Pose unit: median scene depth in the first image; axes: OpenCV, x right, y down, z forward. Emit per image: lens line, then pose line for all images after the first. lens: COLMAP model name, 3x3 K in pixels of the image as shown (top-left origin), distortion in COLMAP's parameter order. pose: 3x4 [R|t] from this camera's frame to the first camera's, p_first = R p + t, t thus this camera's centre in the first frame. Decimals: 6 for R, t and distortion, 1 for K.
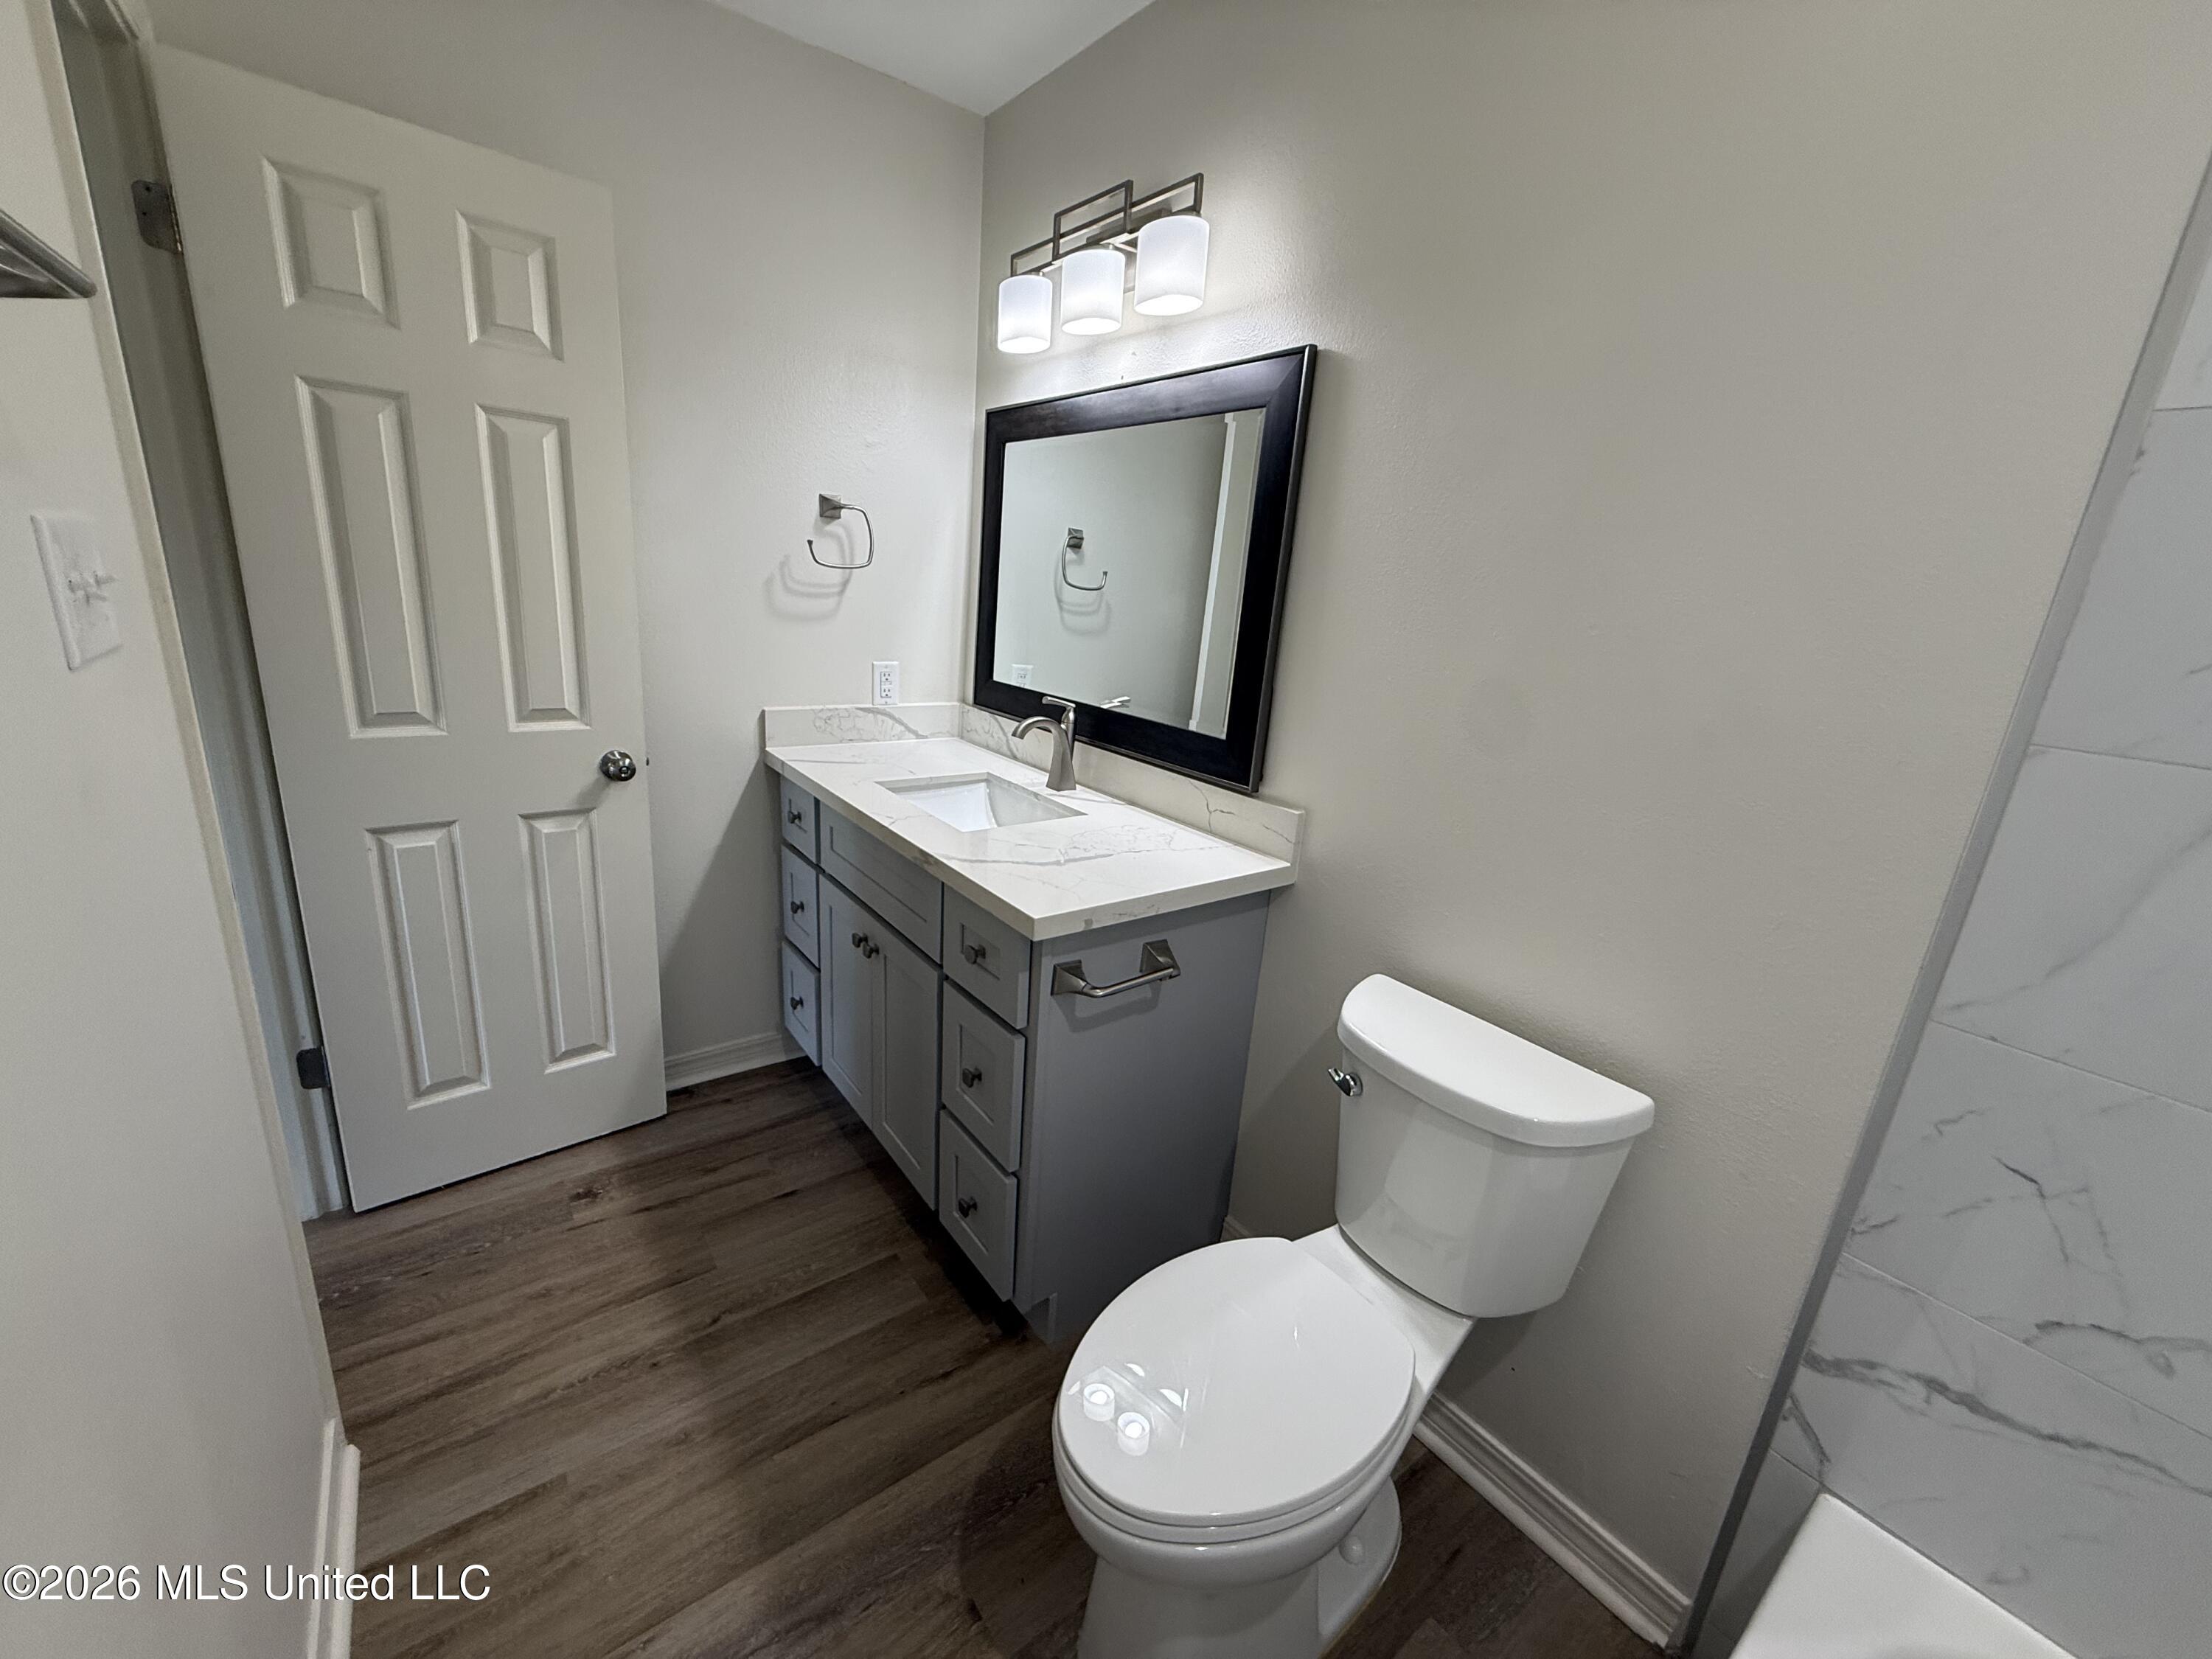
lens RADIAL K [[880.2, 0, 1110.6], [0, 880.2, 820.5], [0, 0, 1]] dist [0.001841, 0.000000]
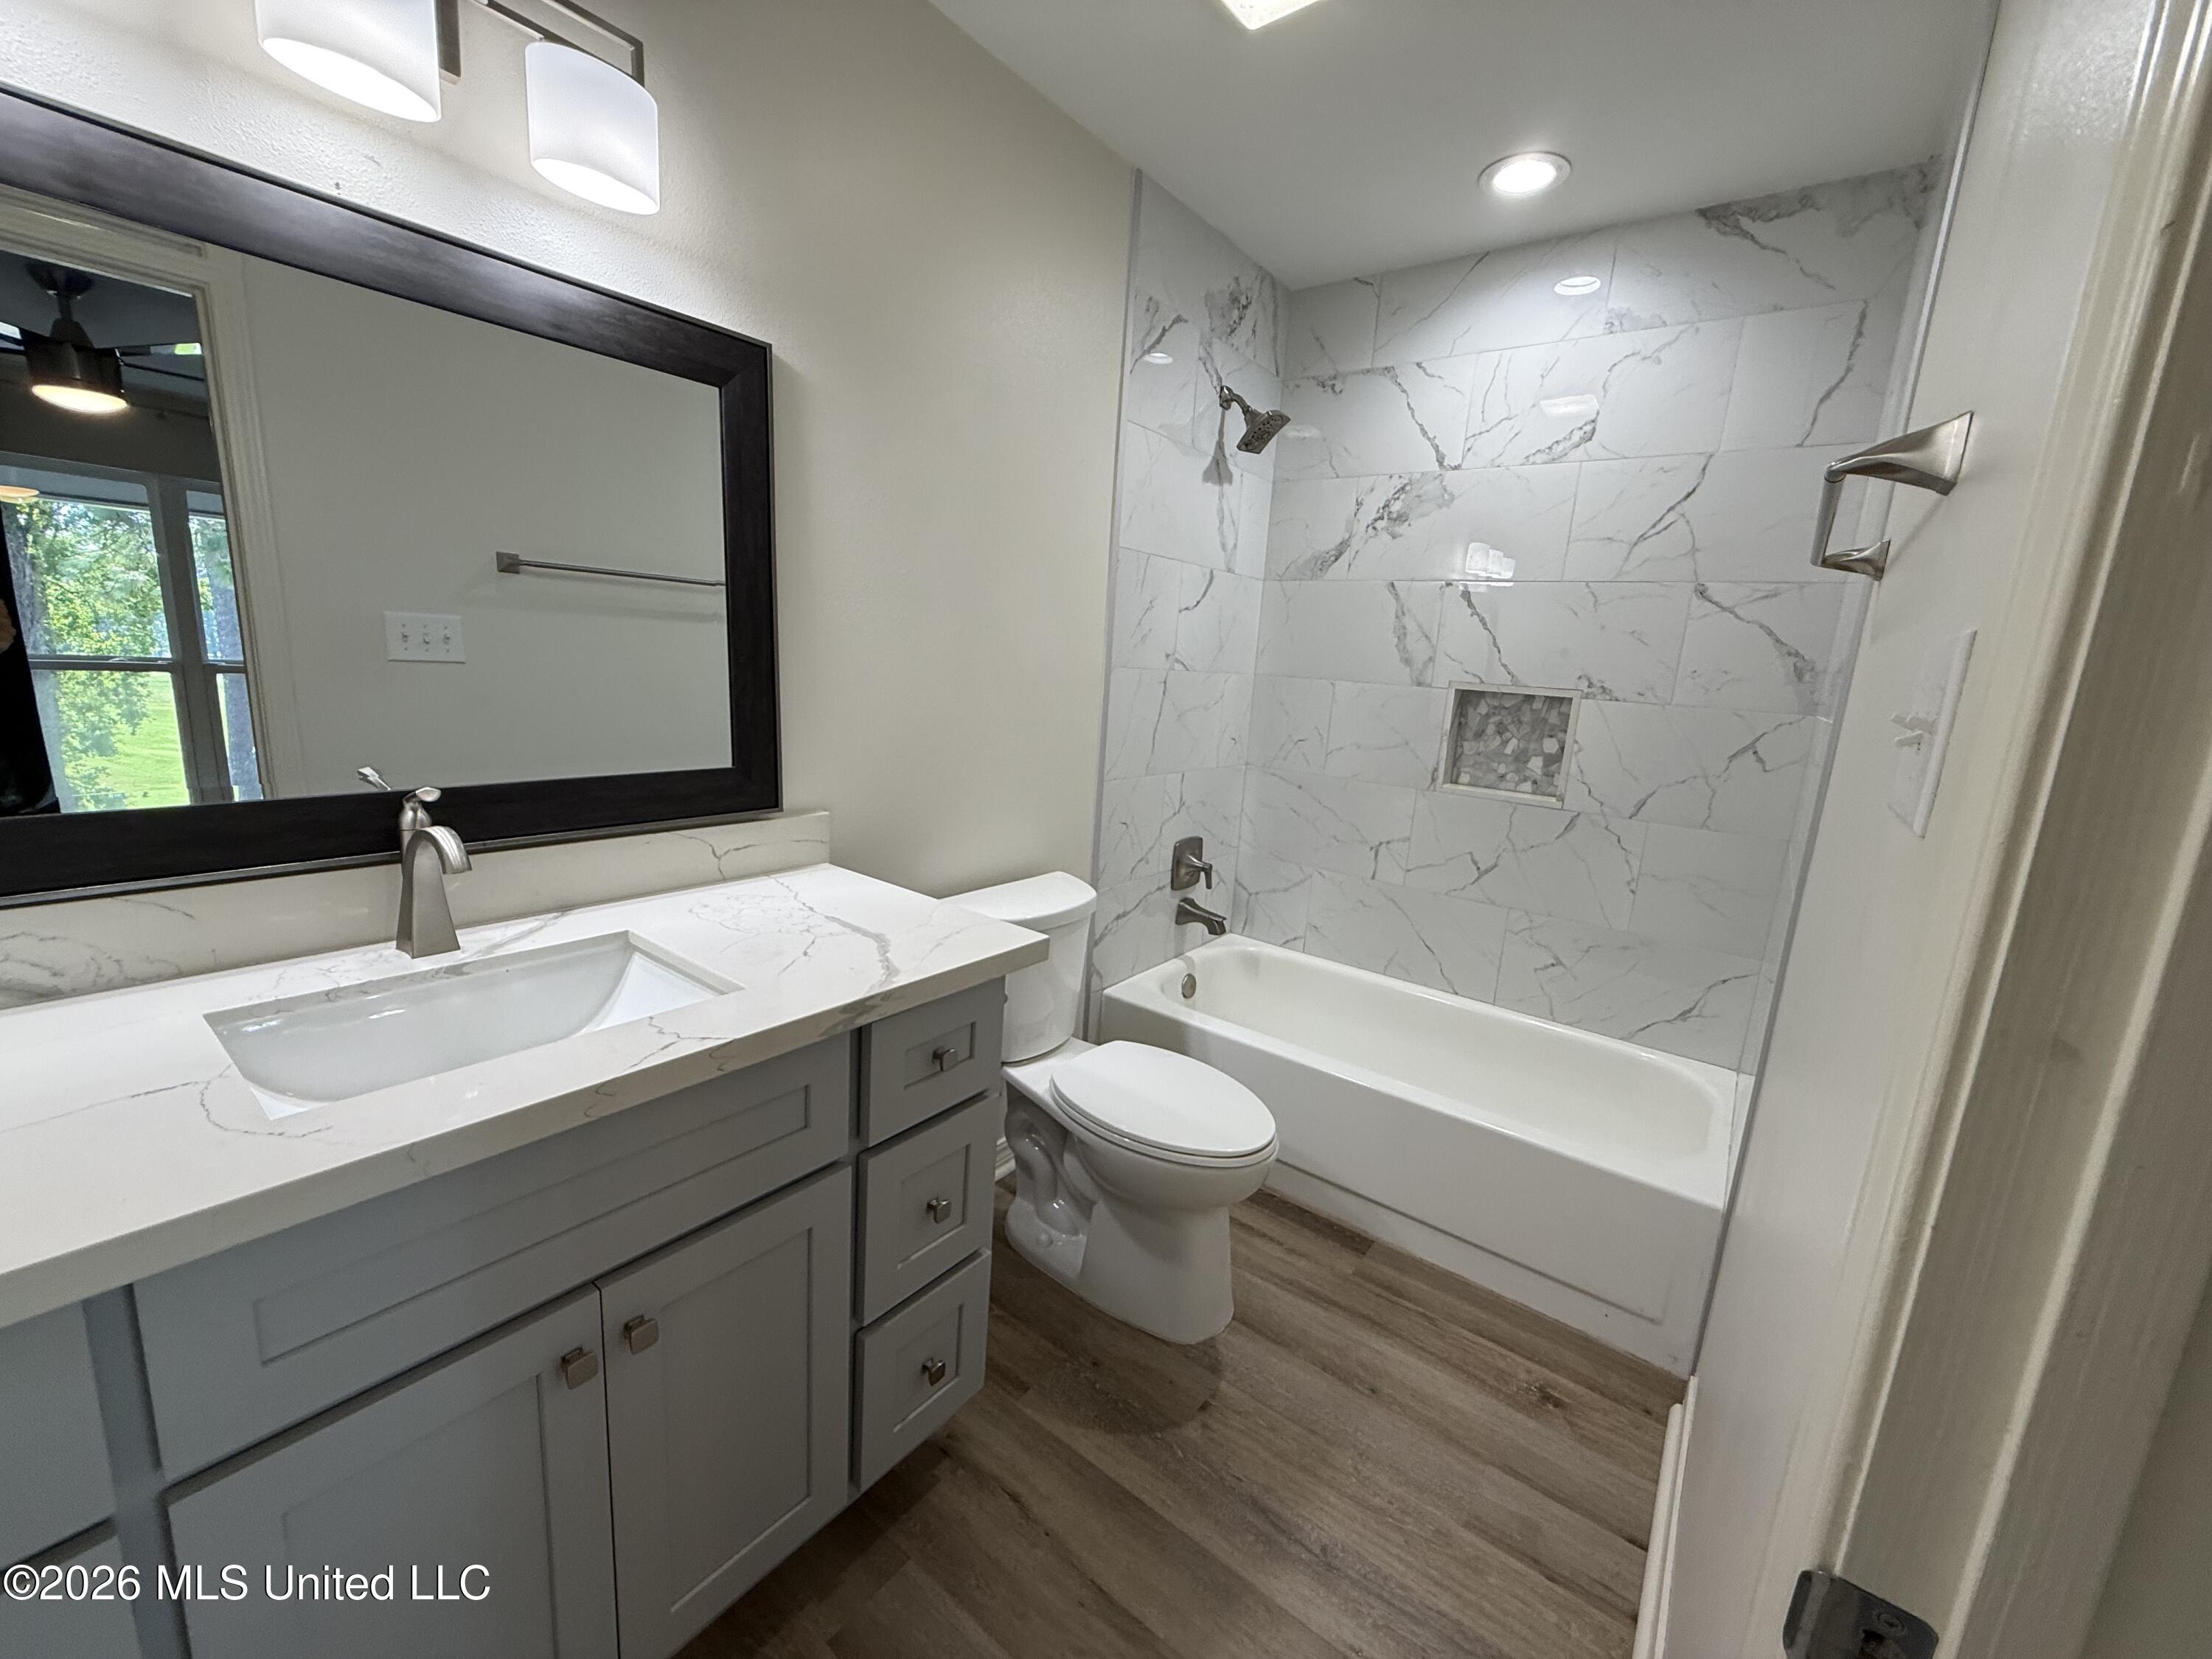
lens RADIAL K [[880.2, 0, 1088.4], [0, 880.2, 827.2], [0, 0, 1]] dist [0.001841, 0.000000]
pose [[-0.237206, -0.272819, 0.932364, -0.889214], [0.185606, 0.929349, 0.319157, -0.285531], [-0.953564, 0.248758, -0.169810, 0.948479]]
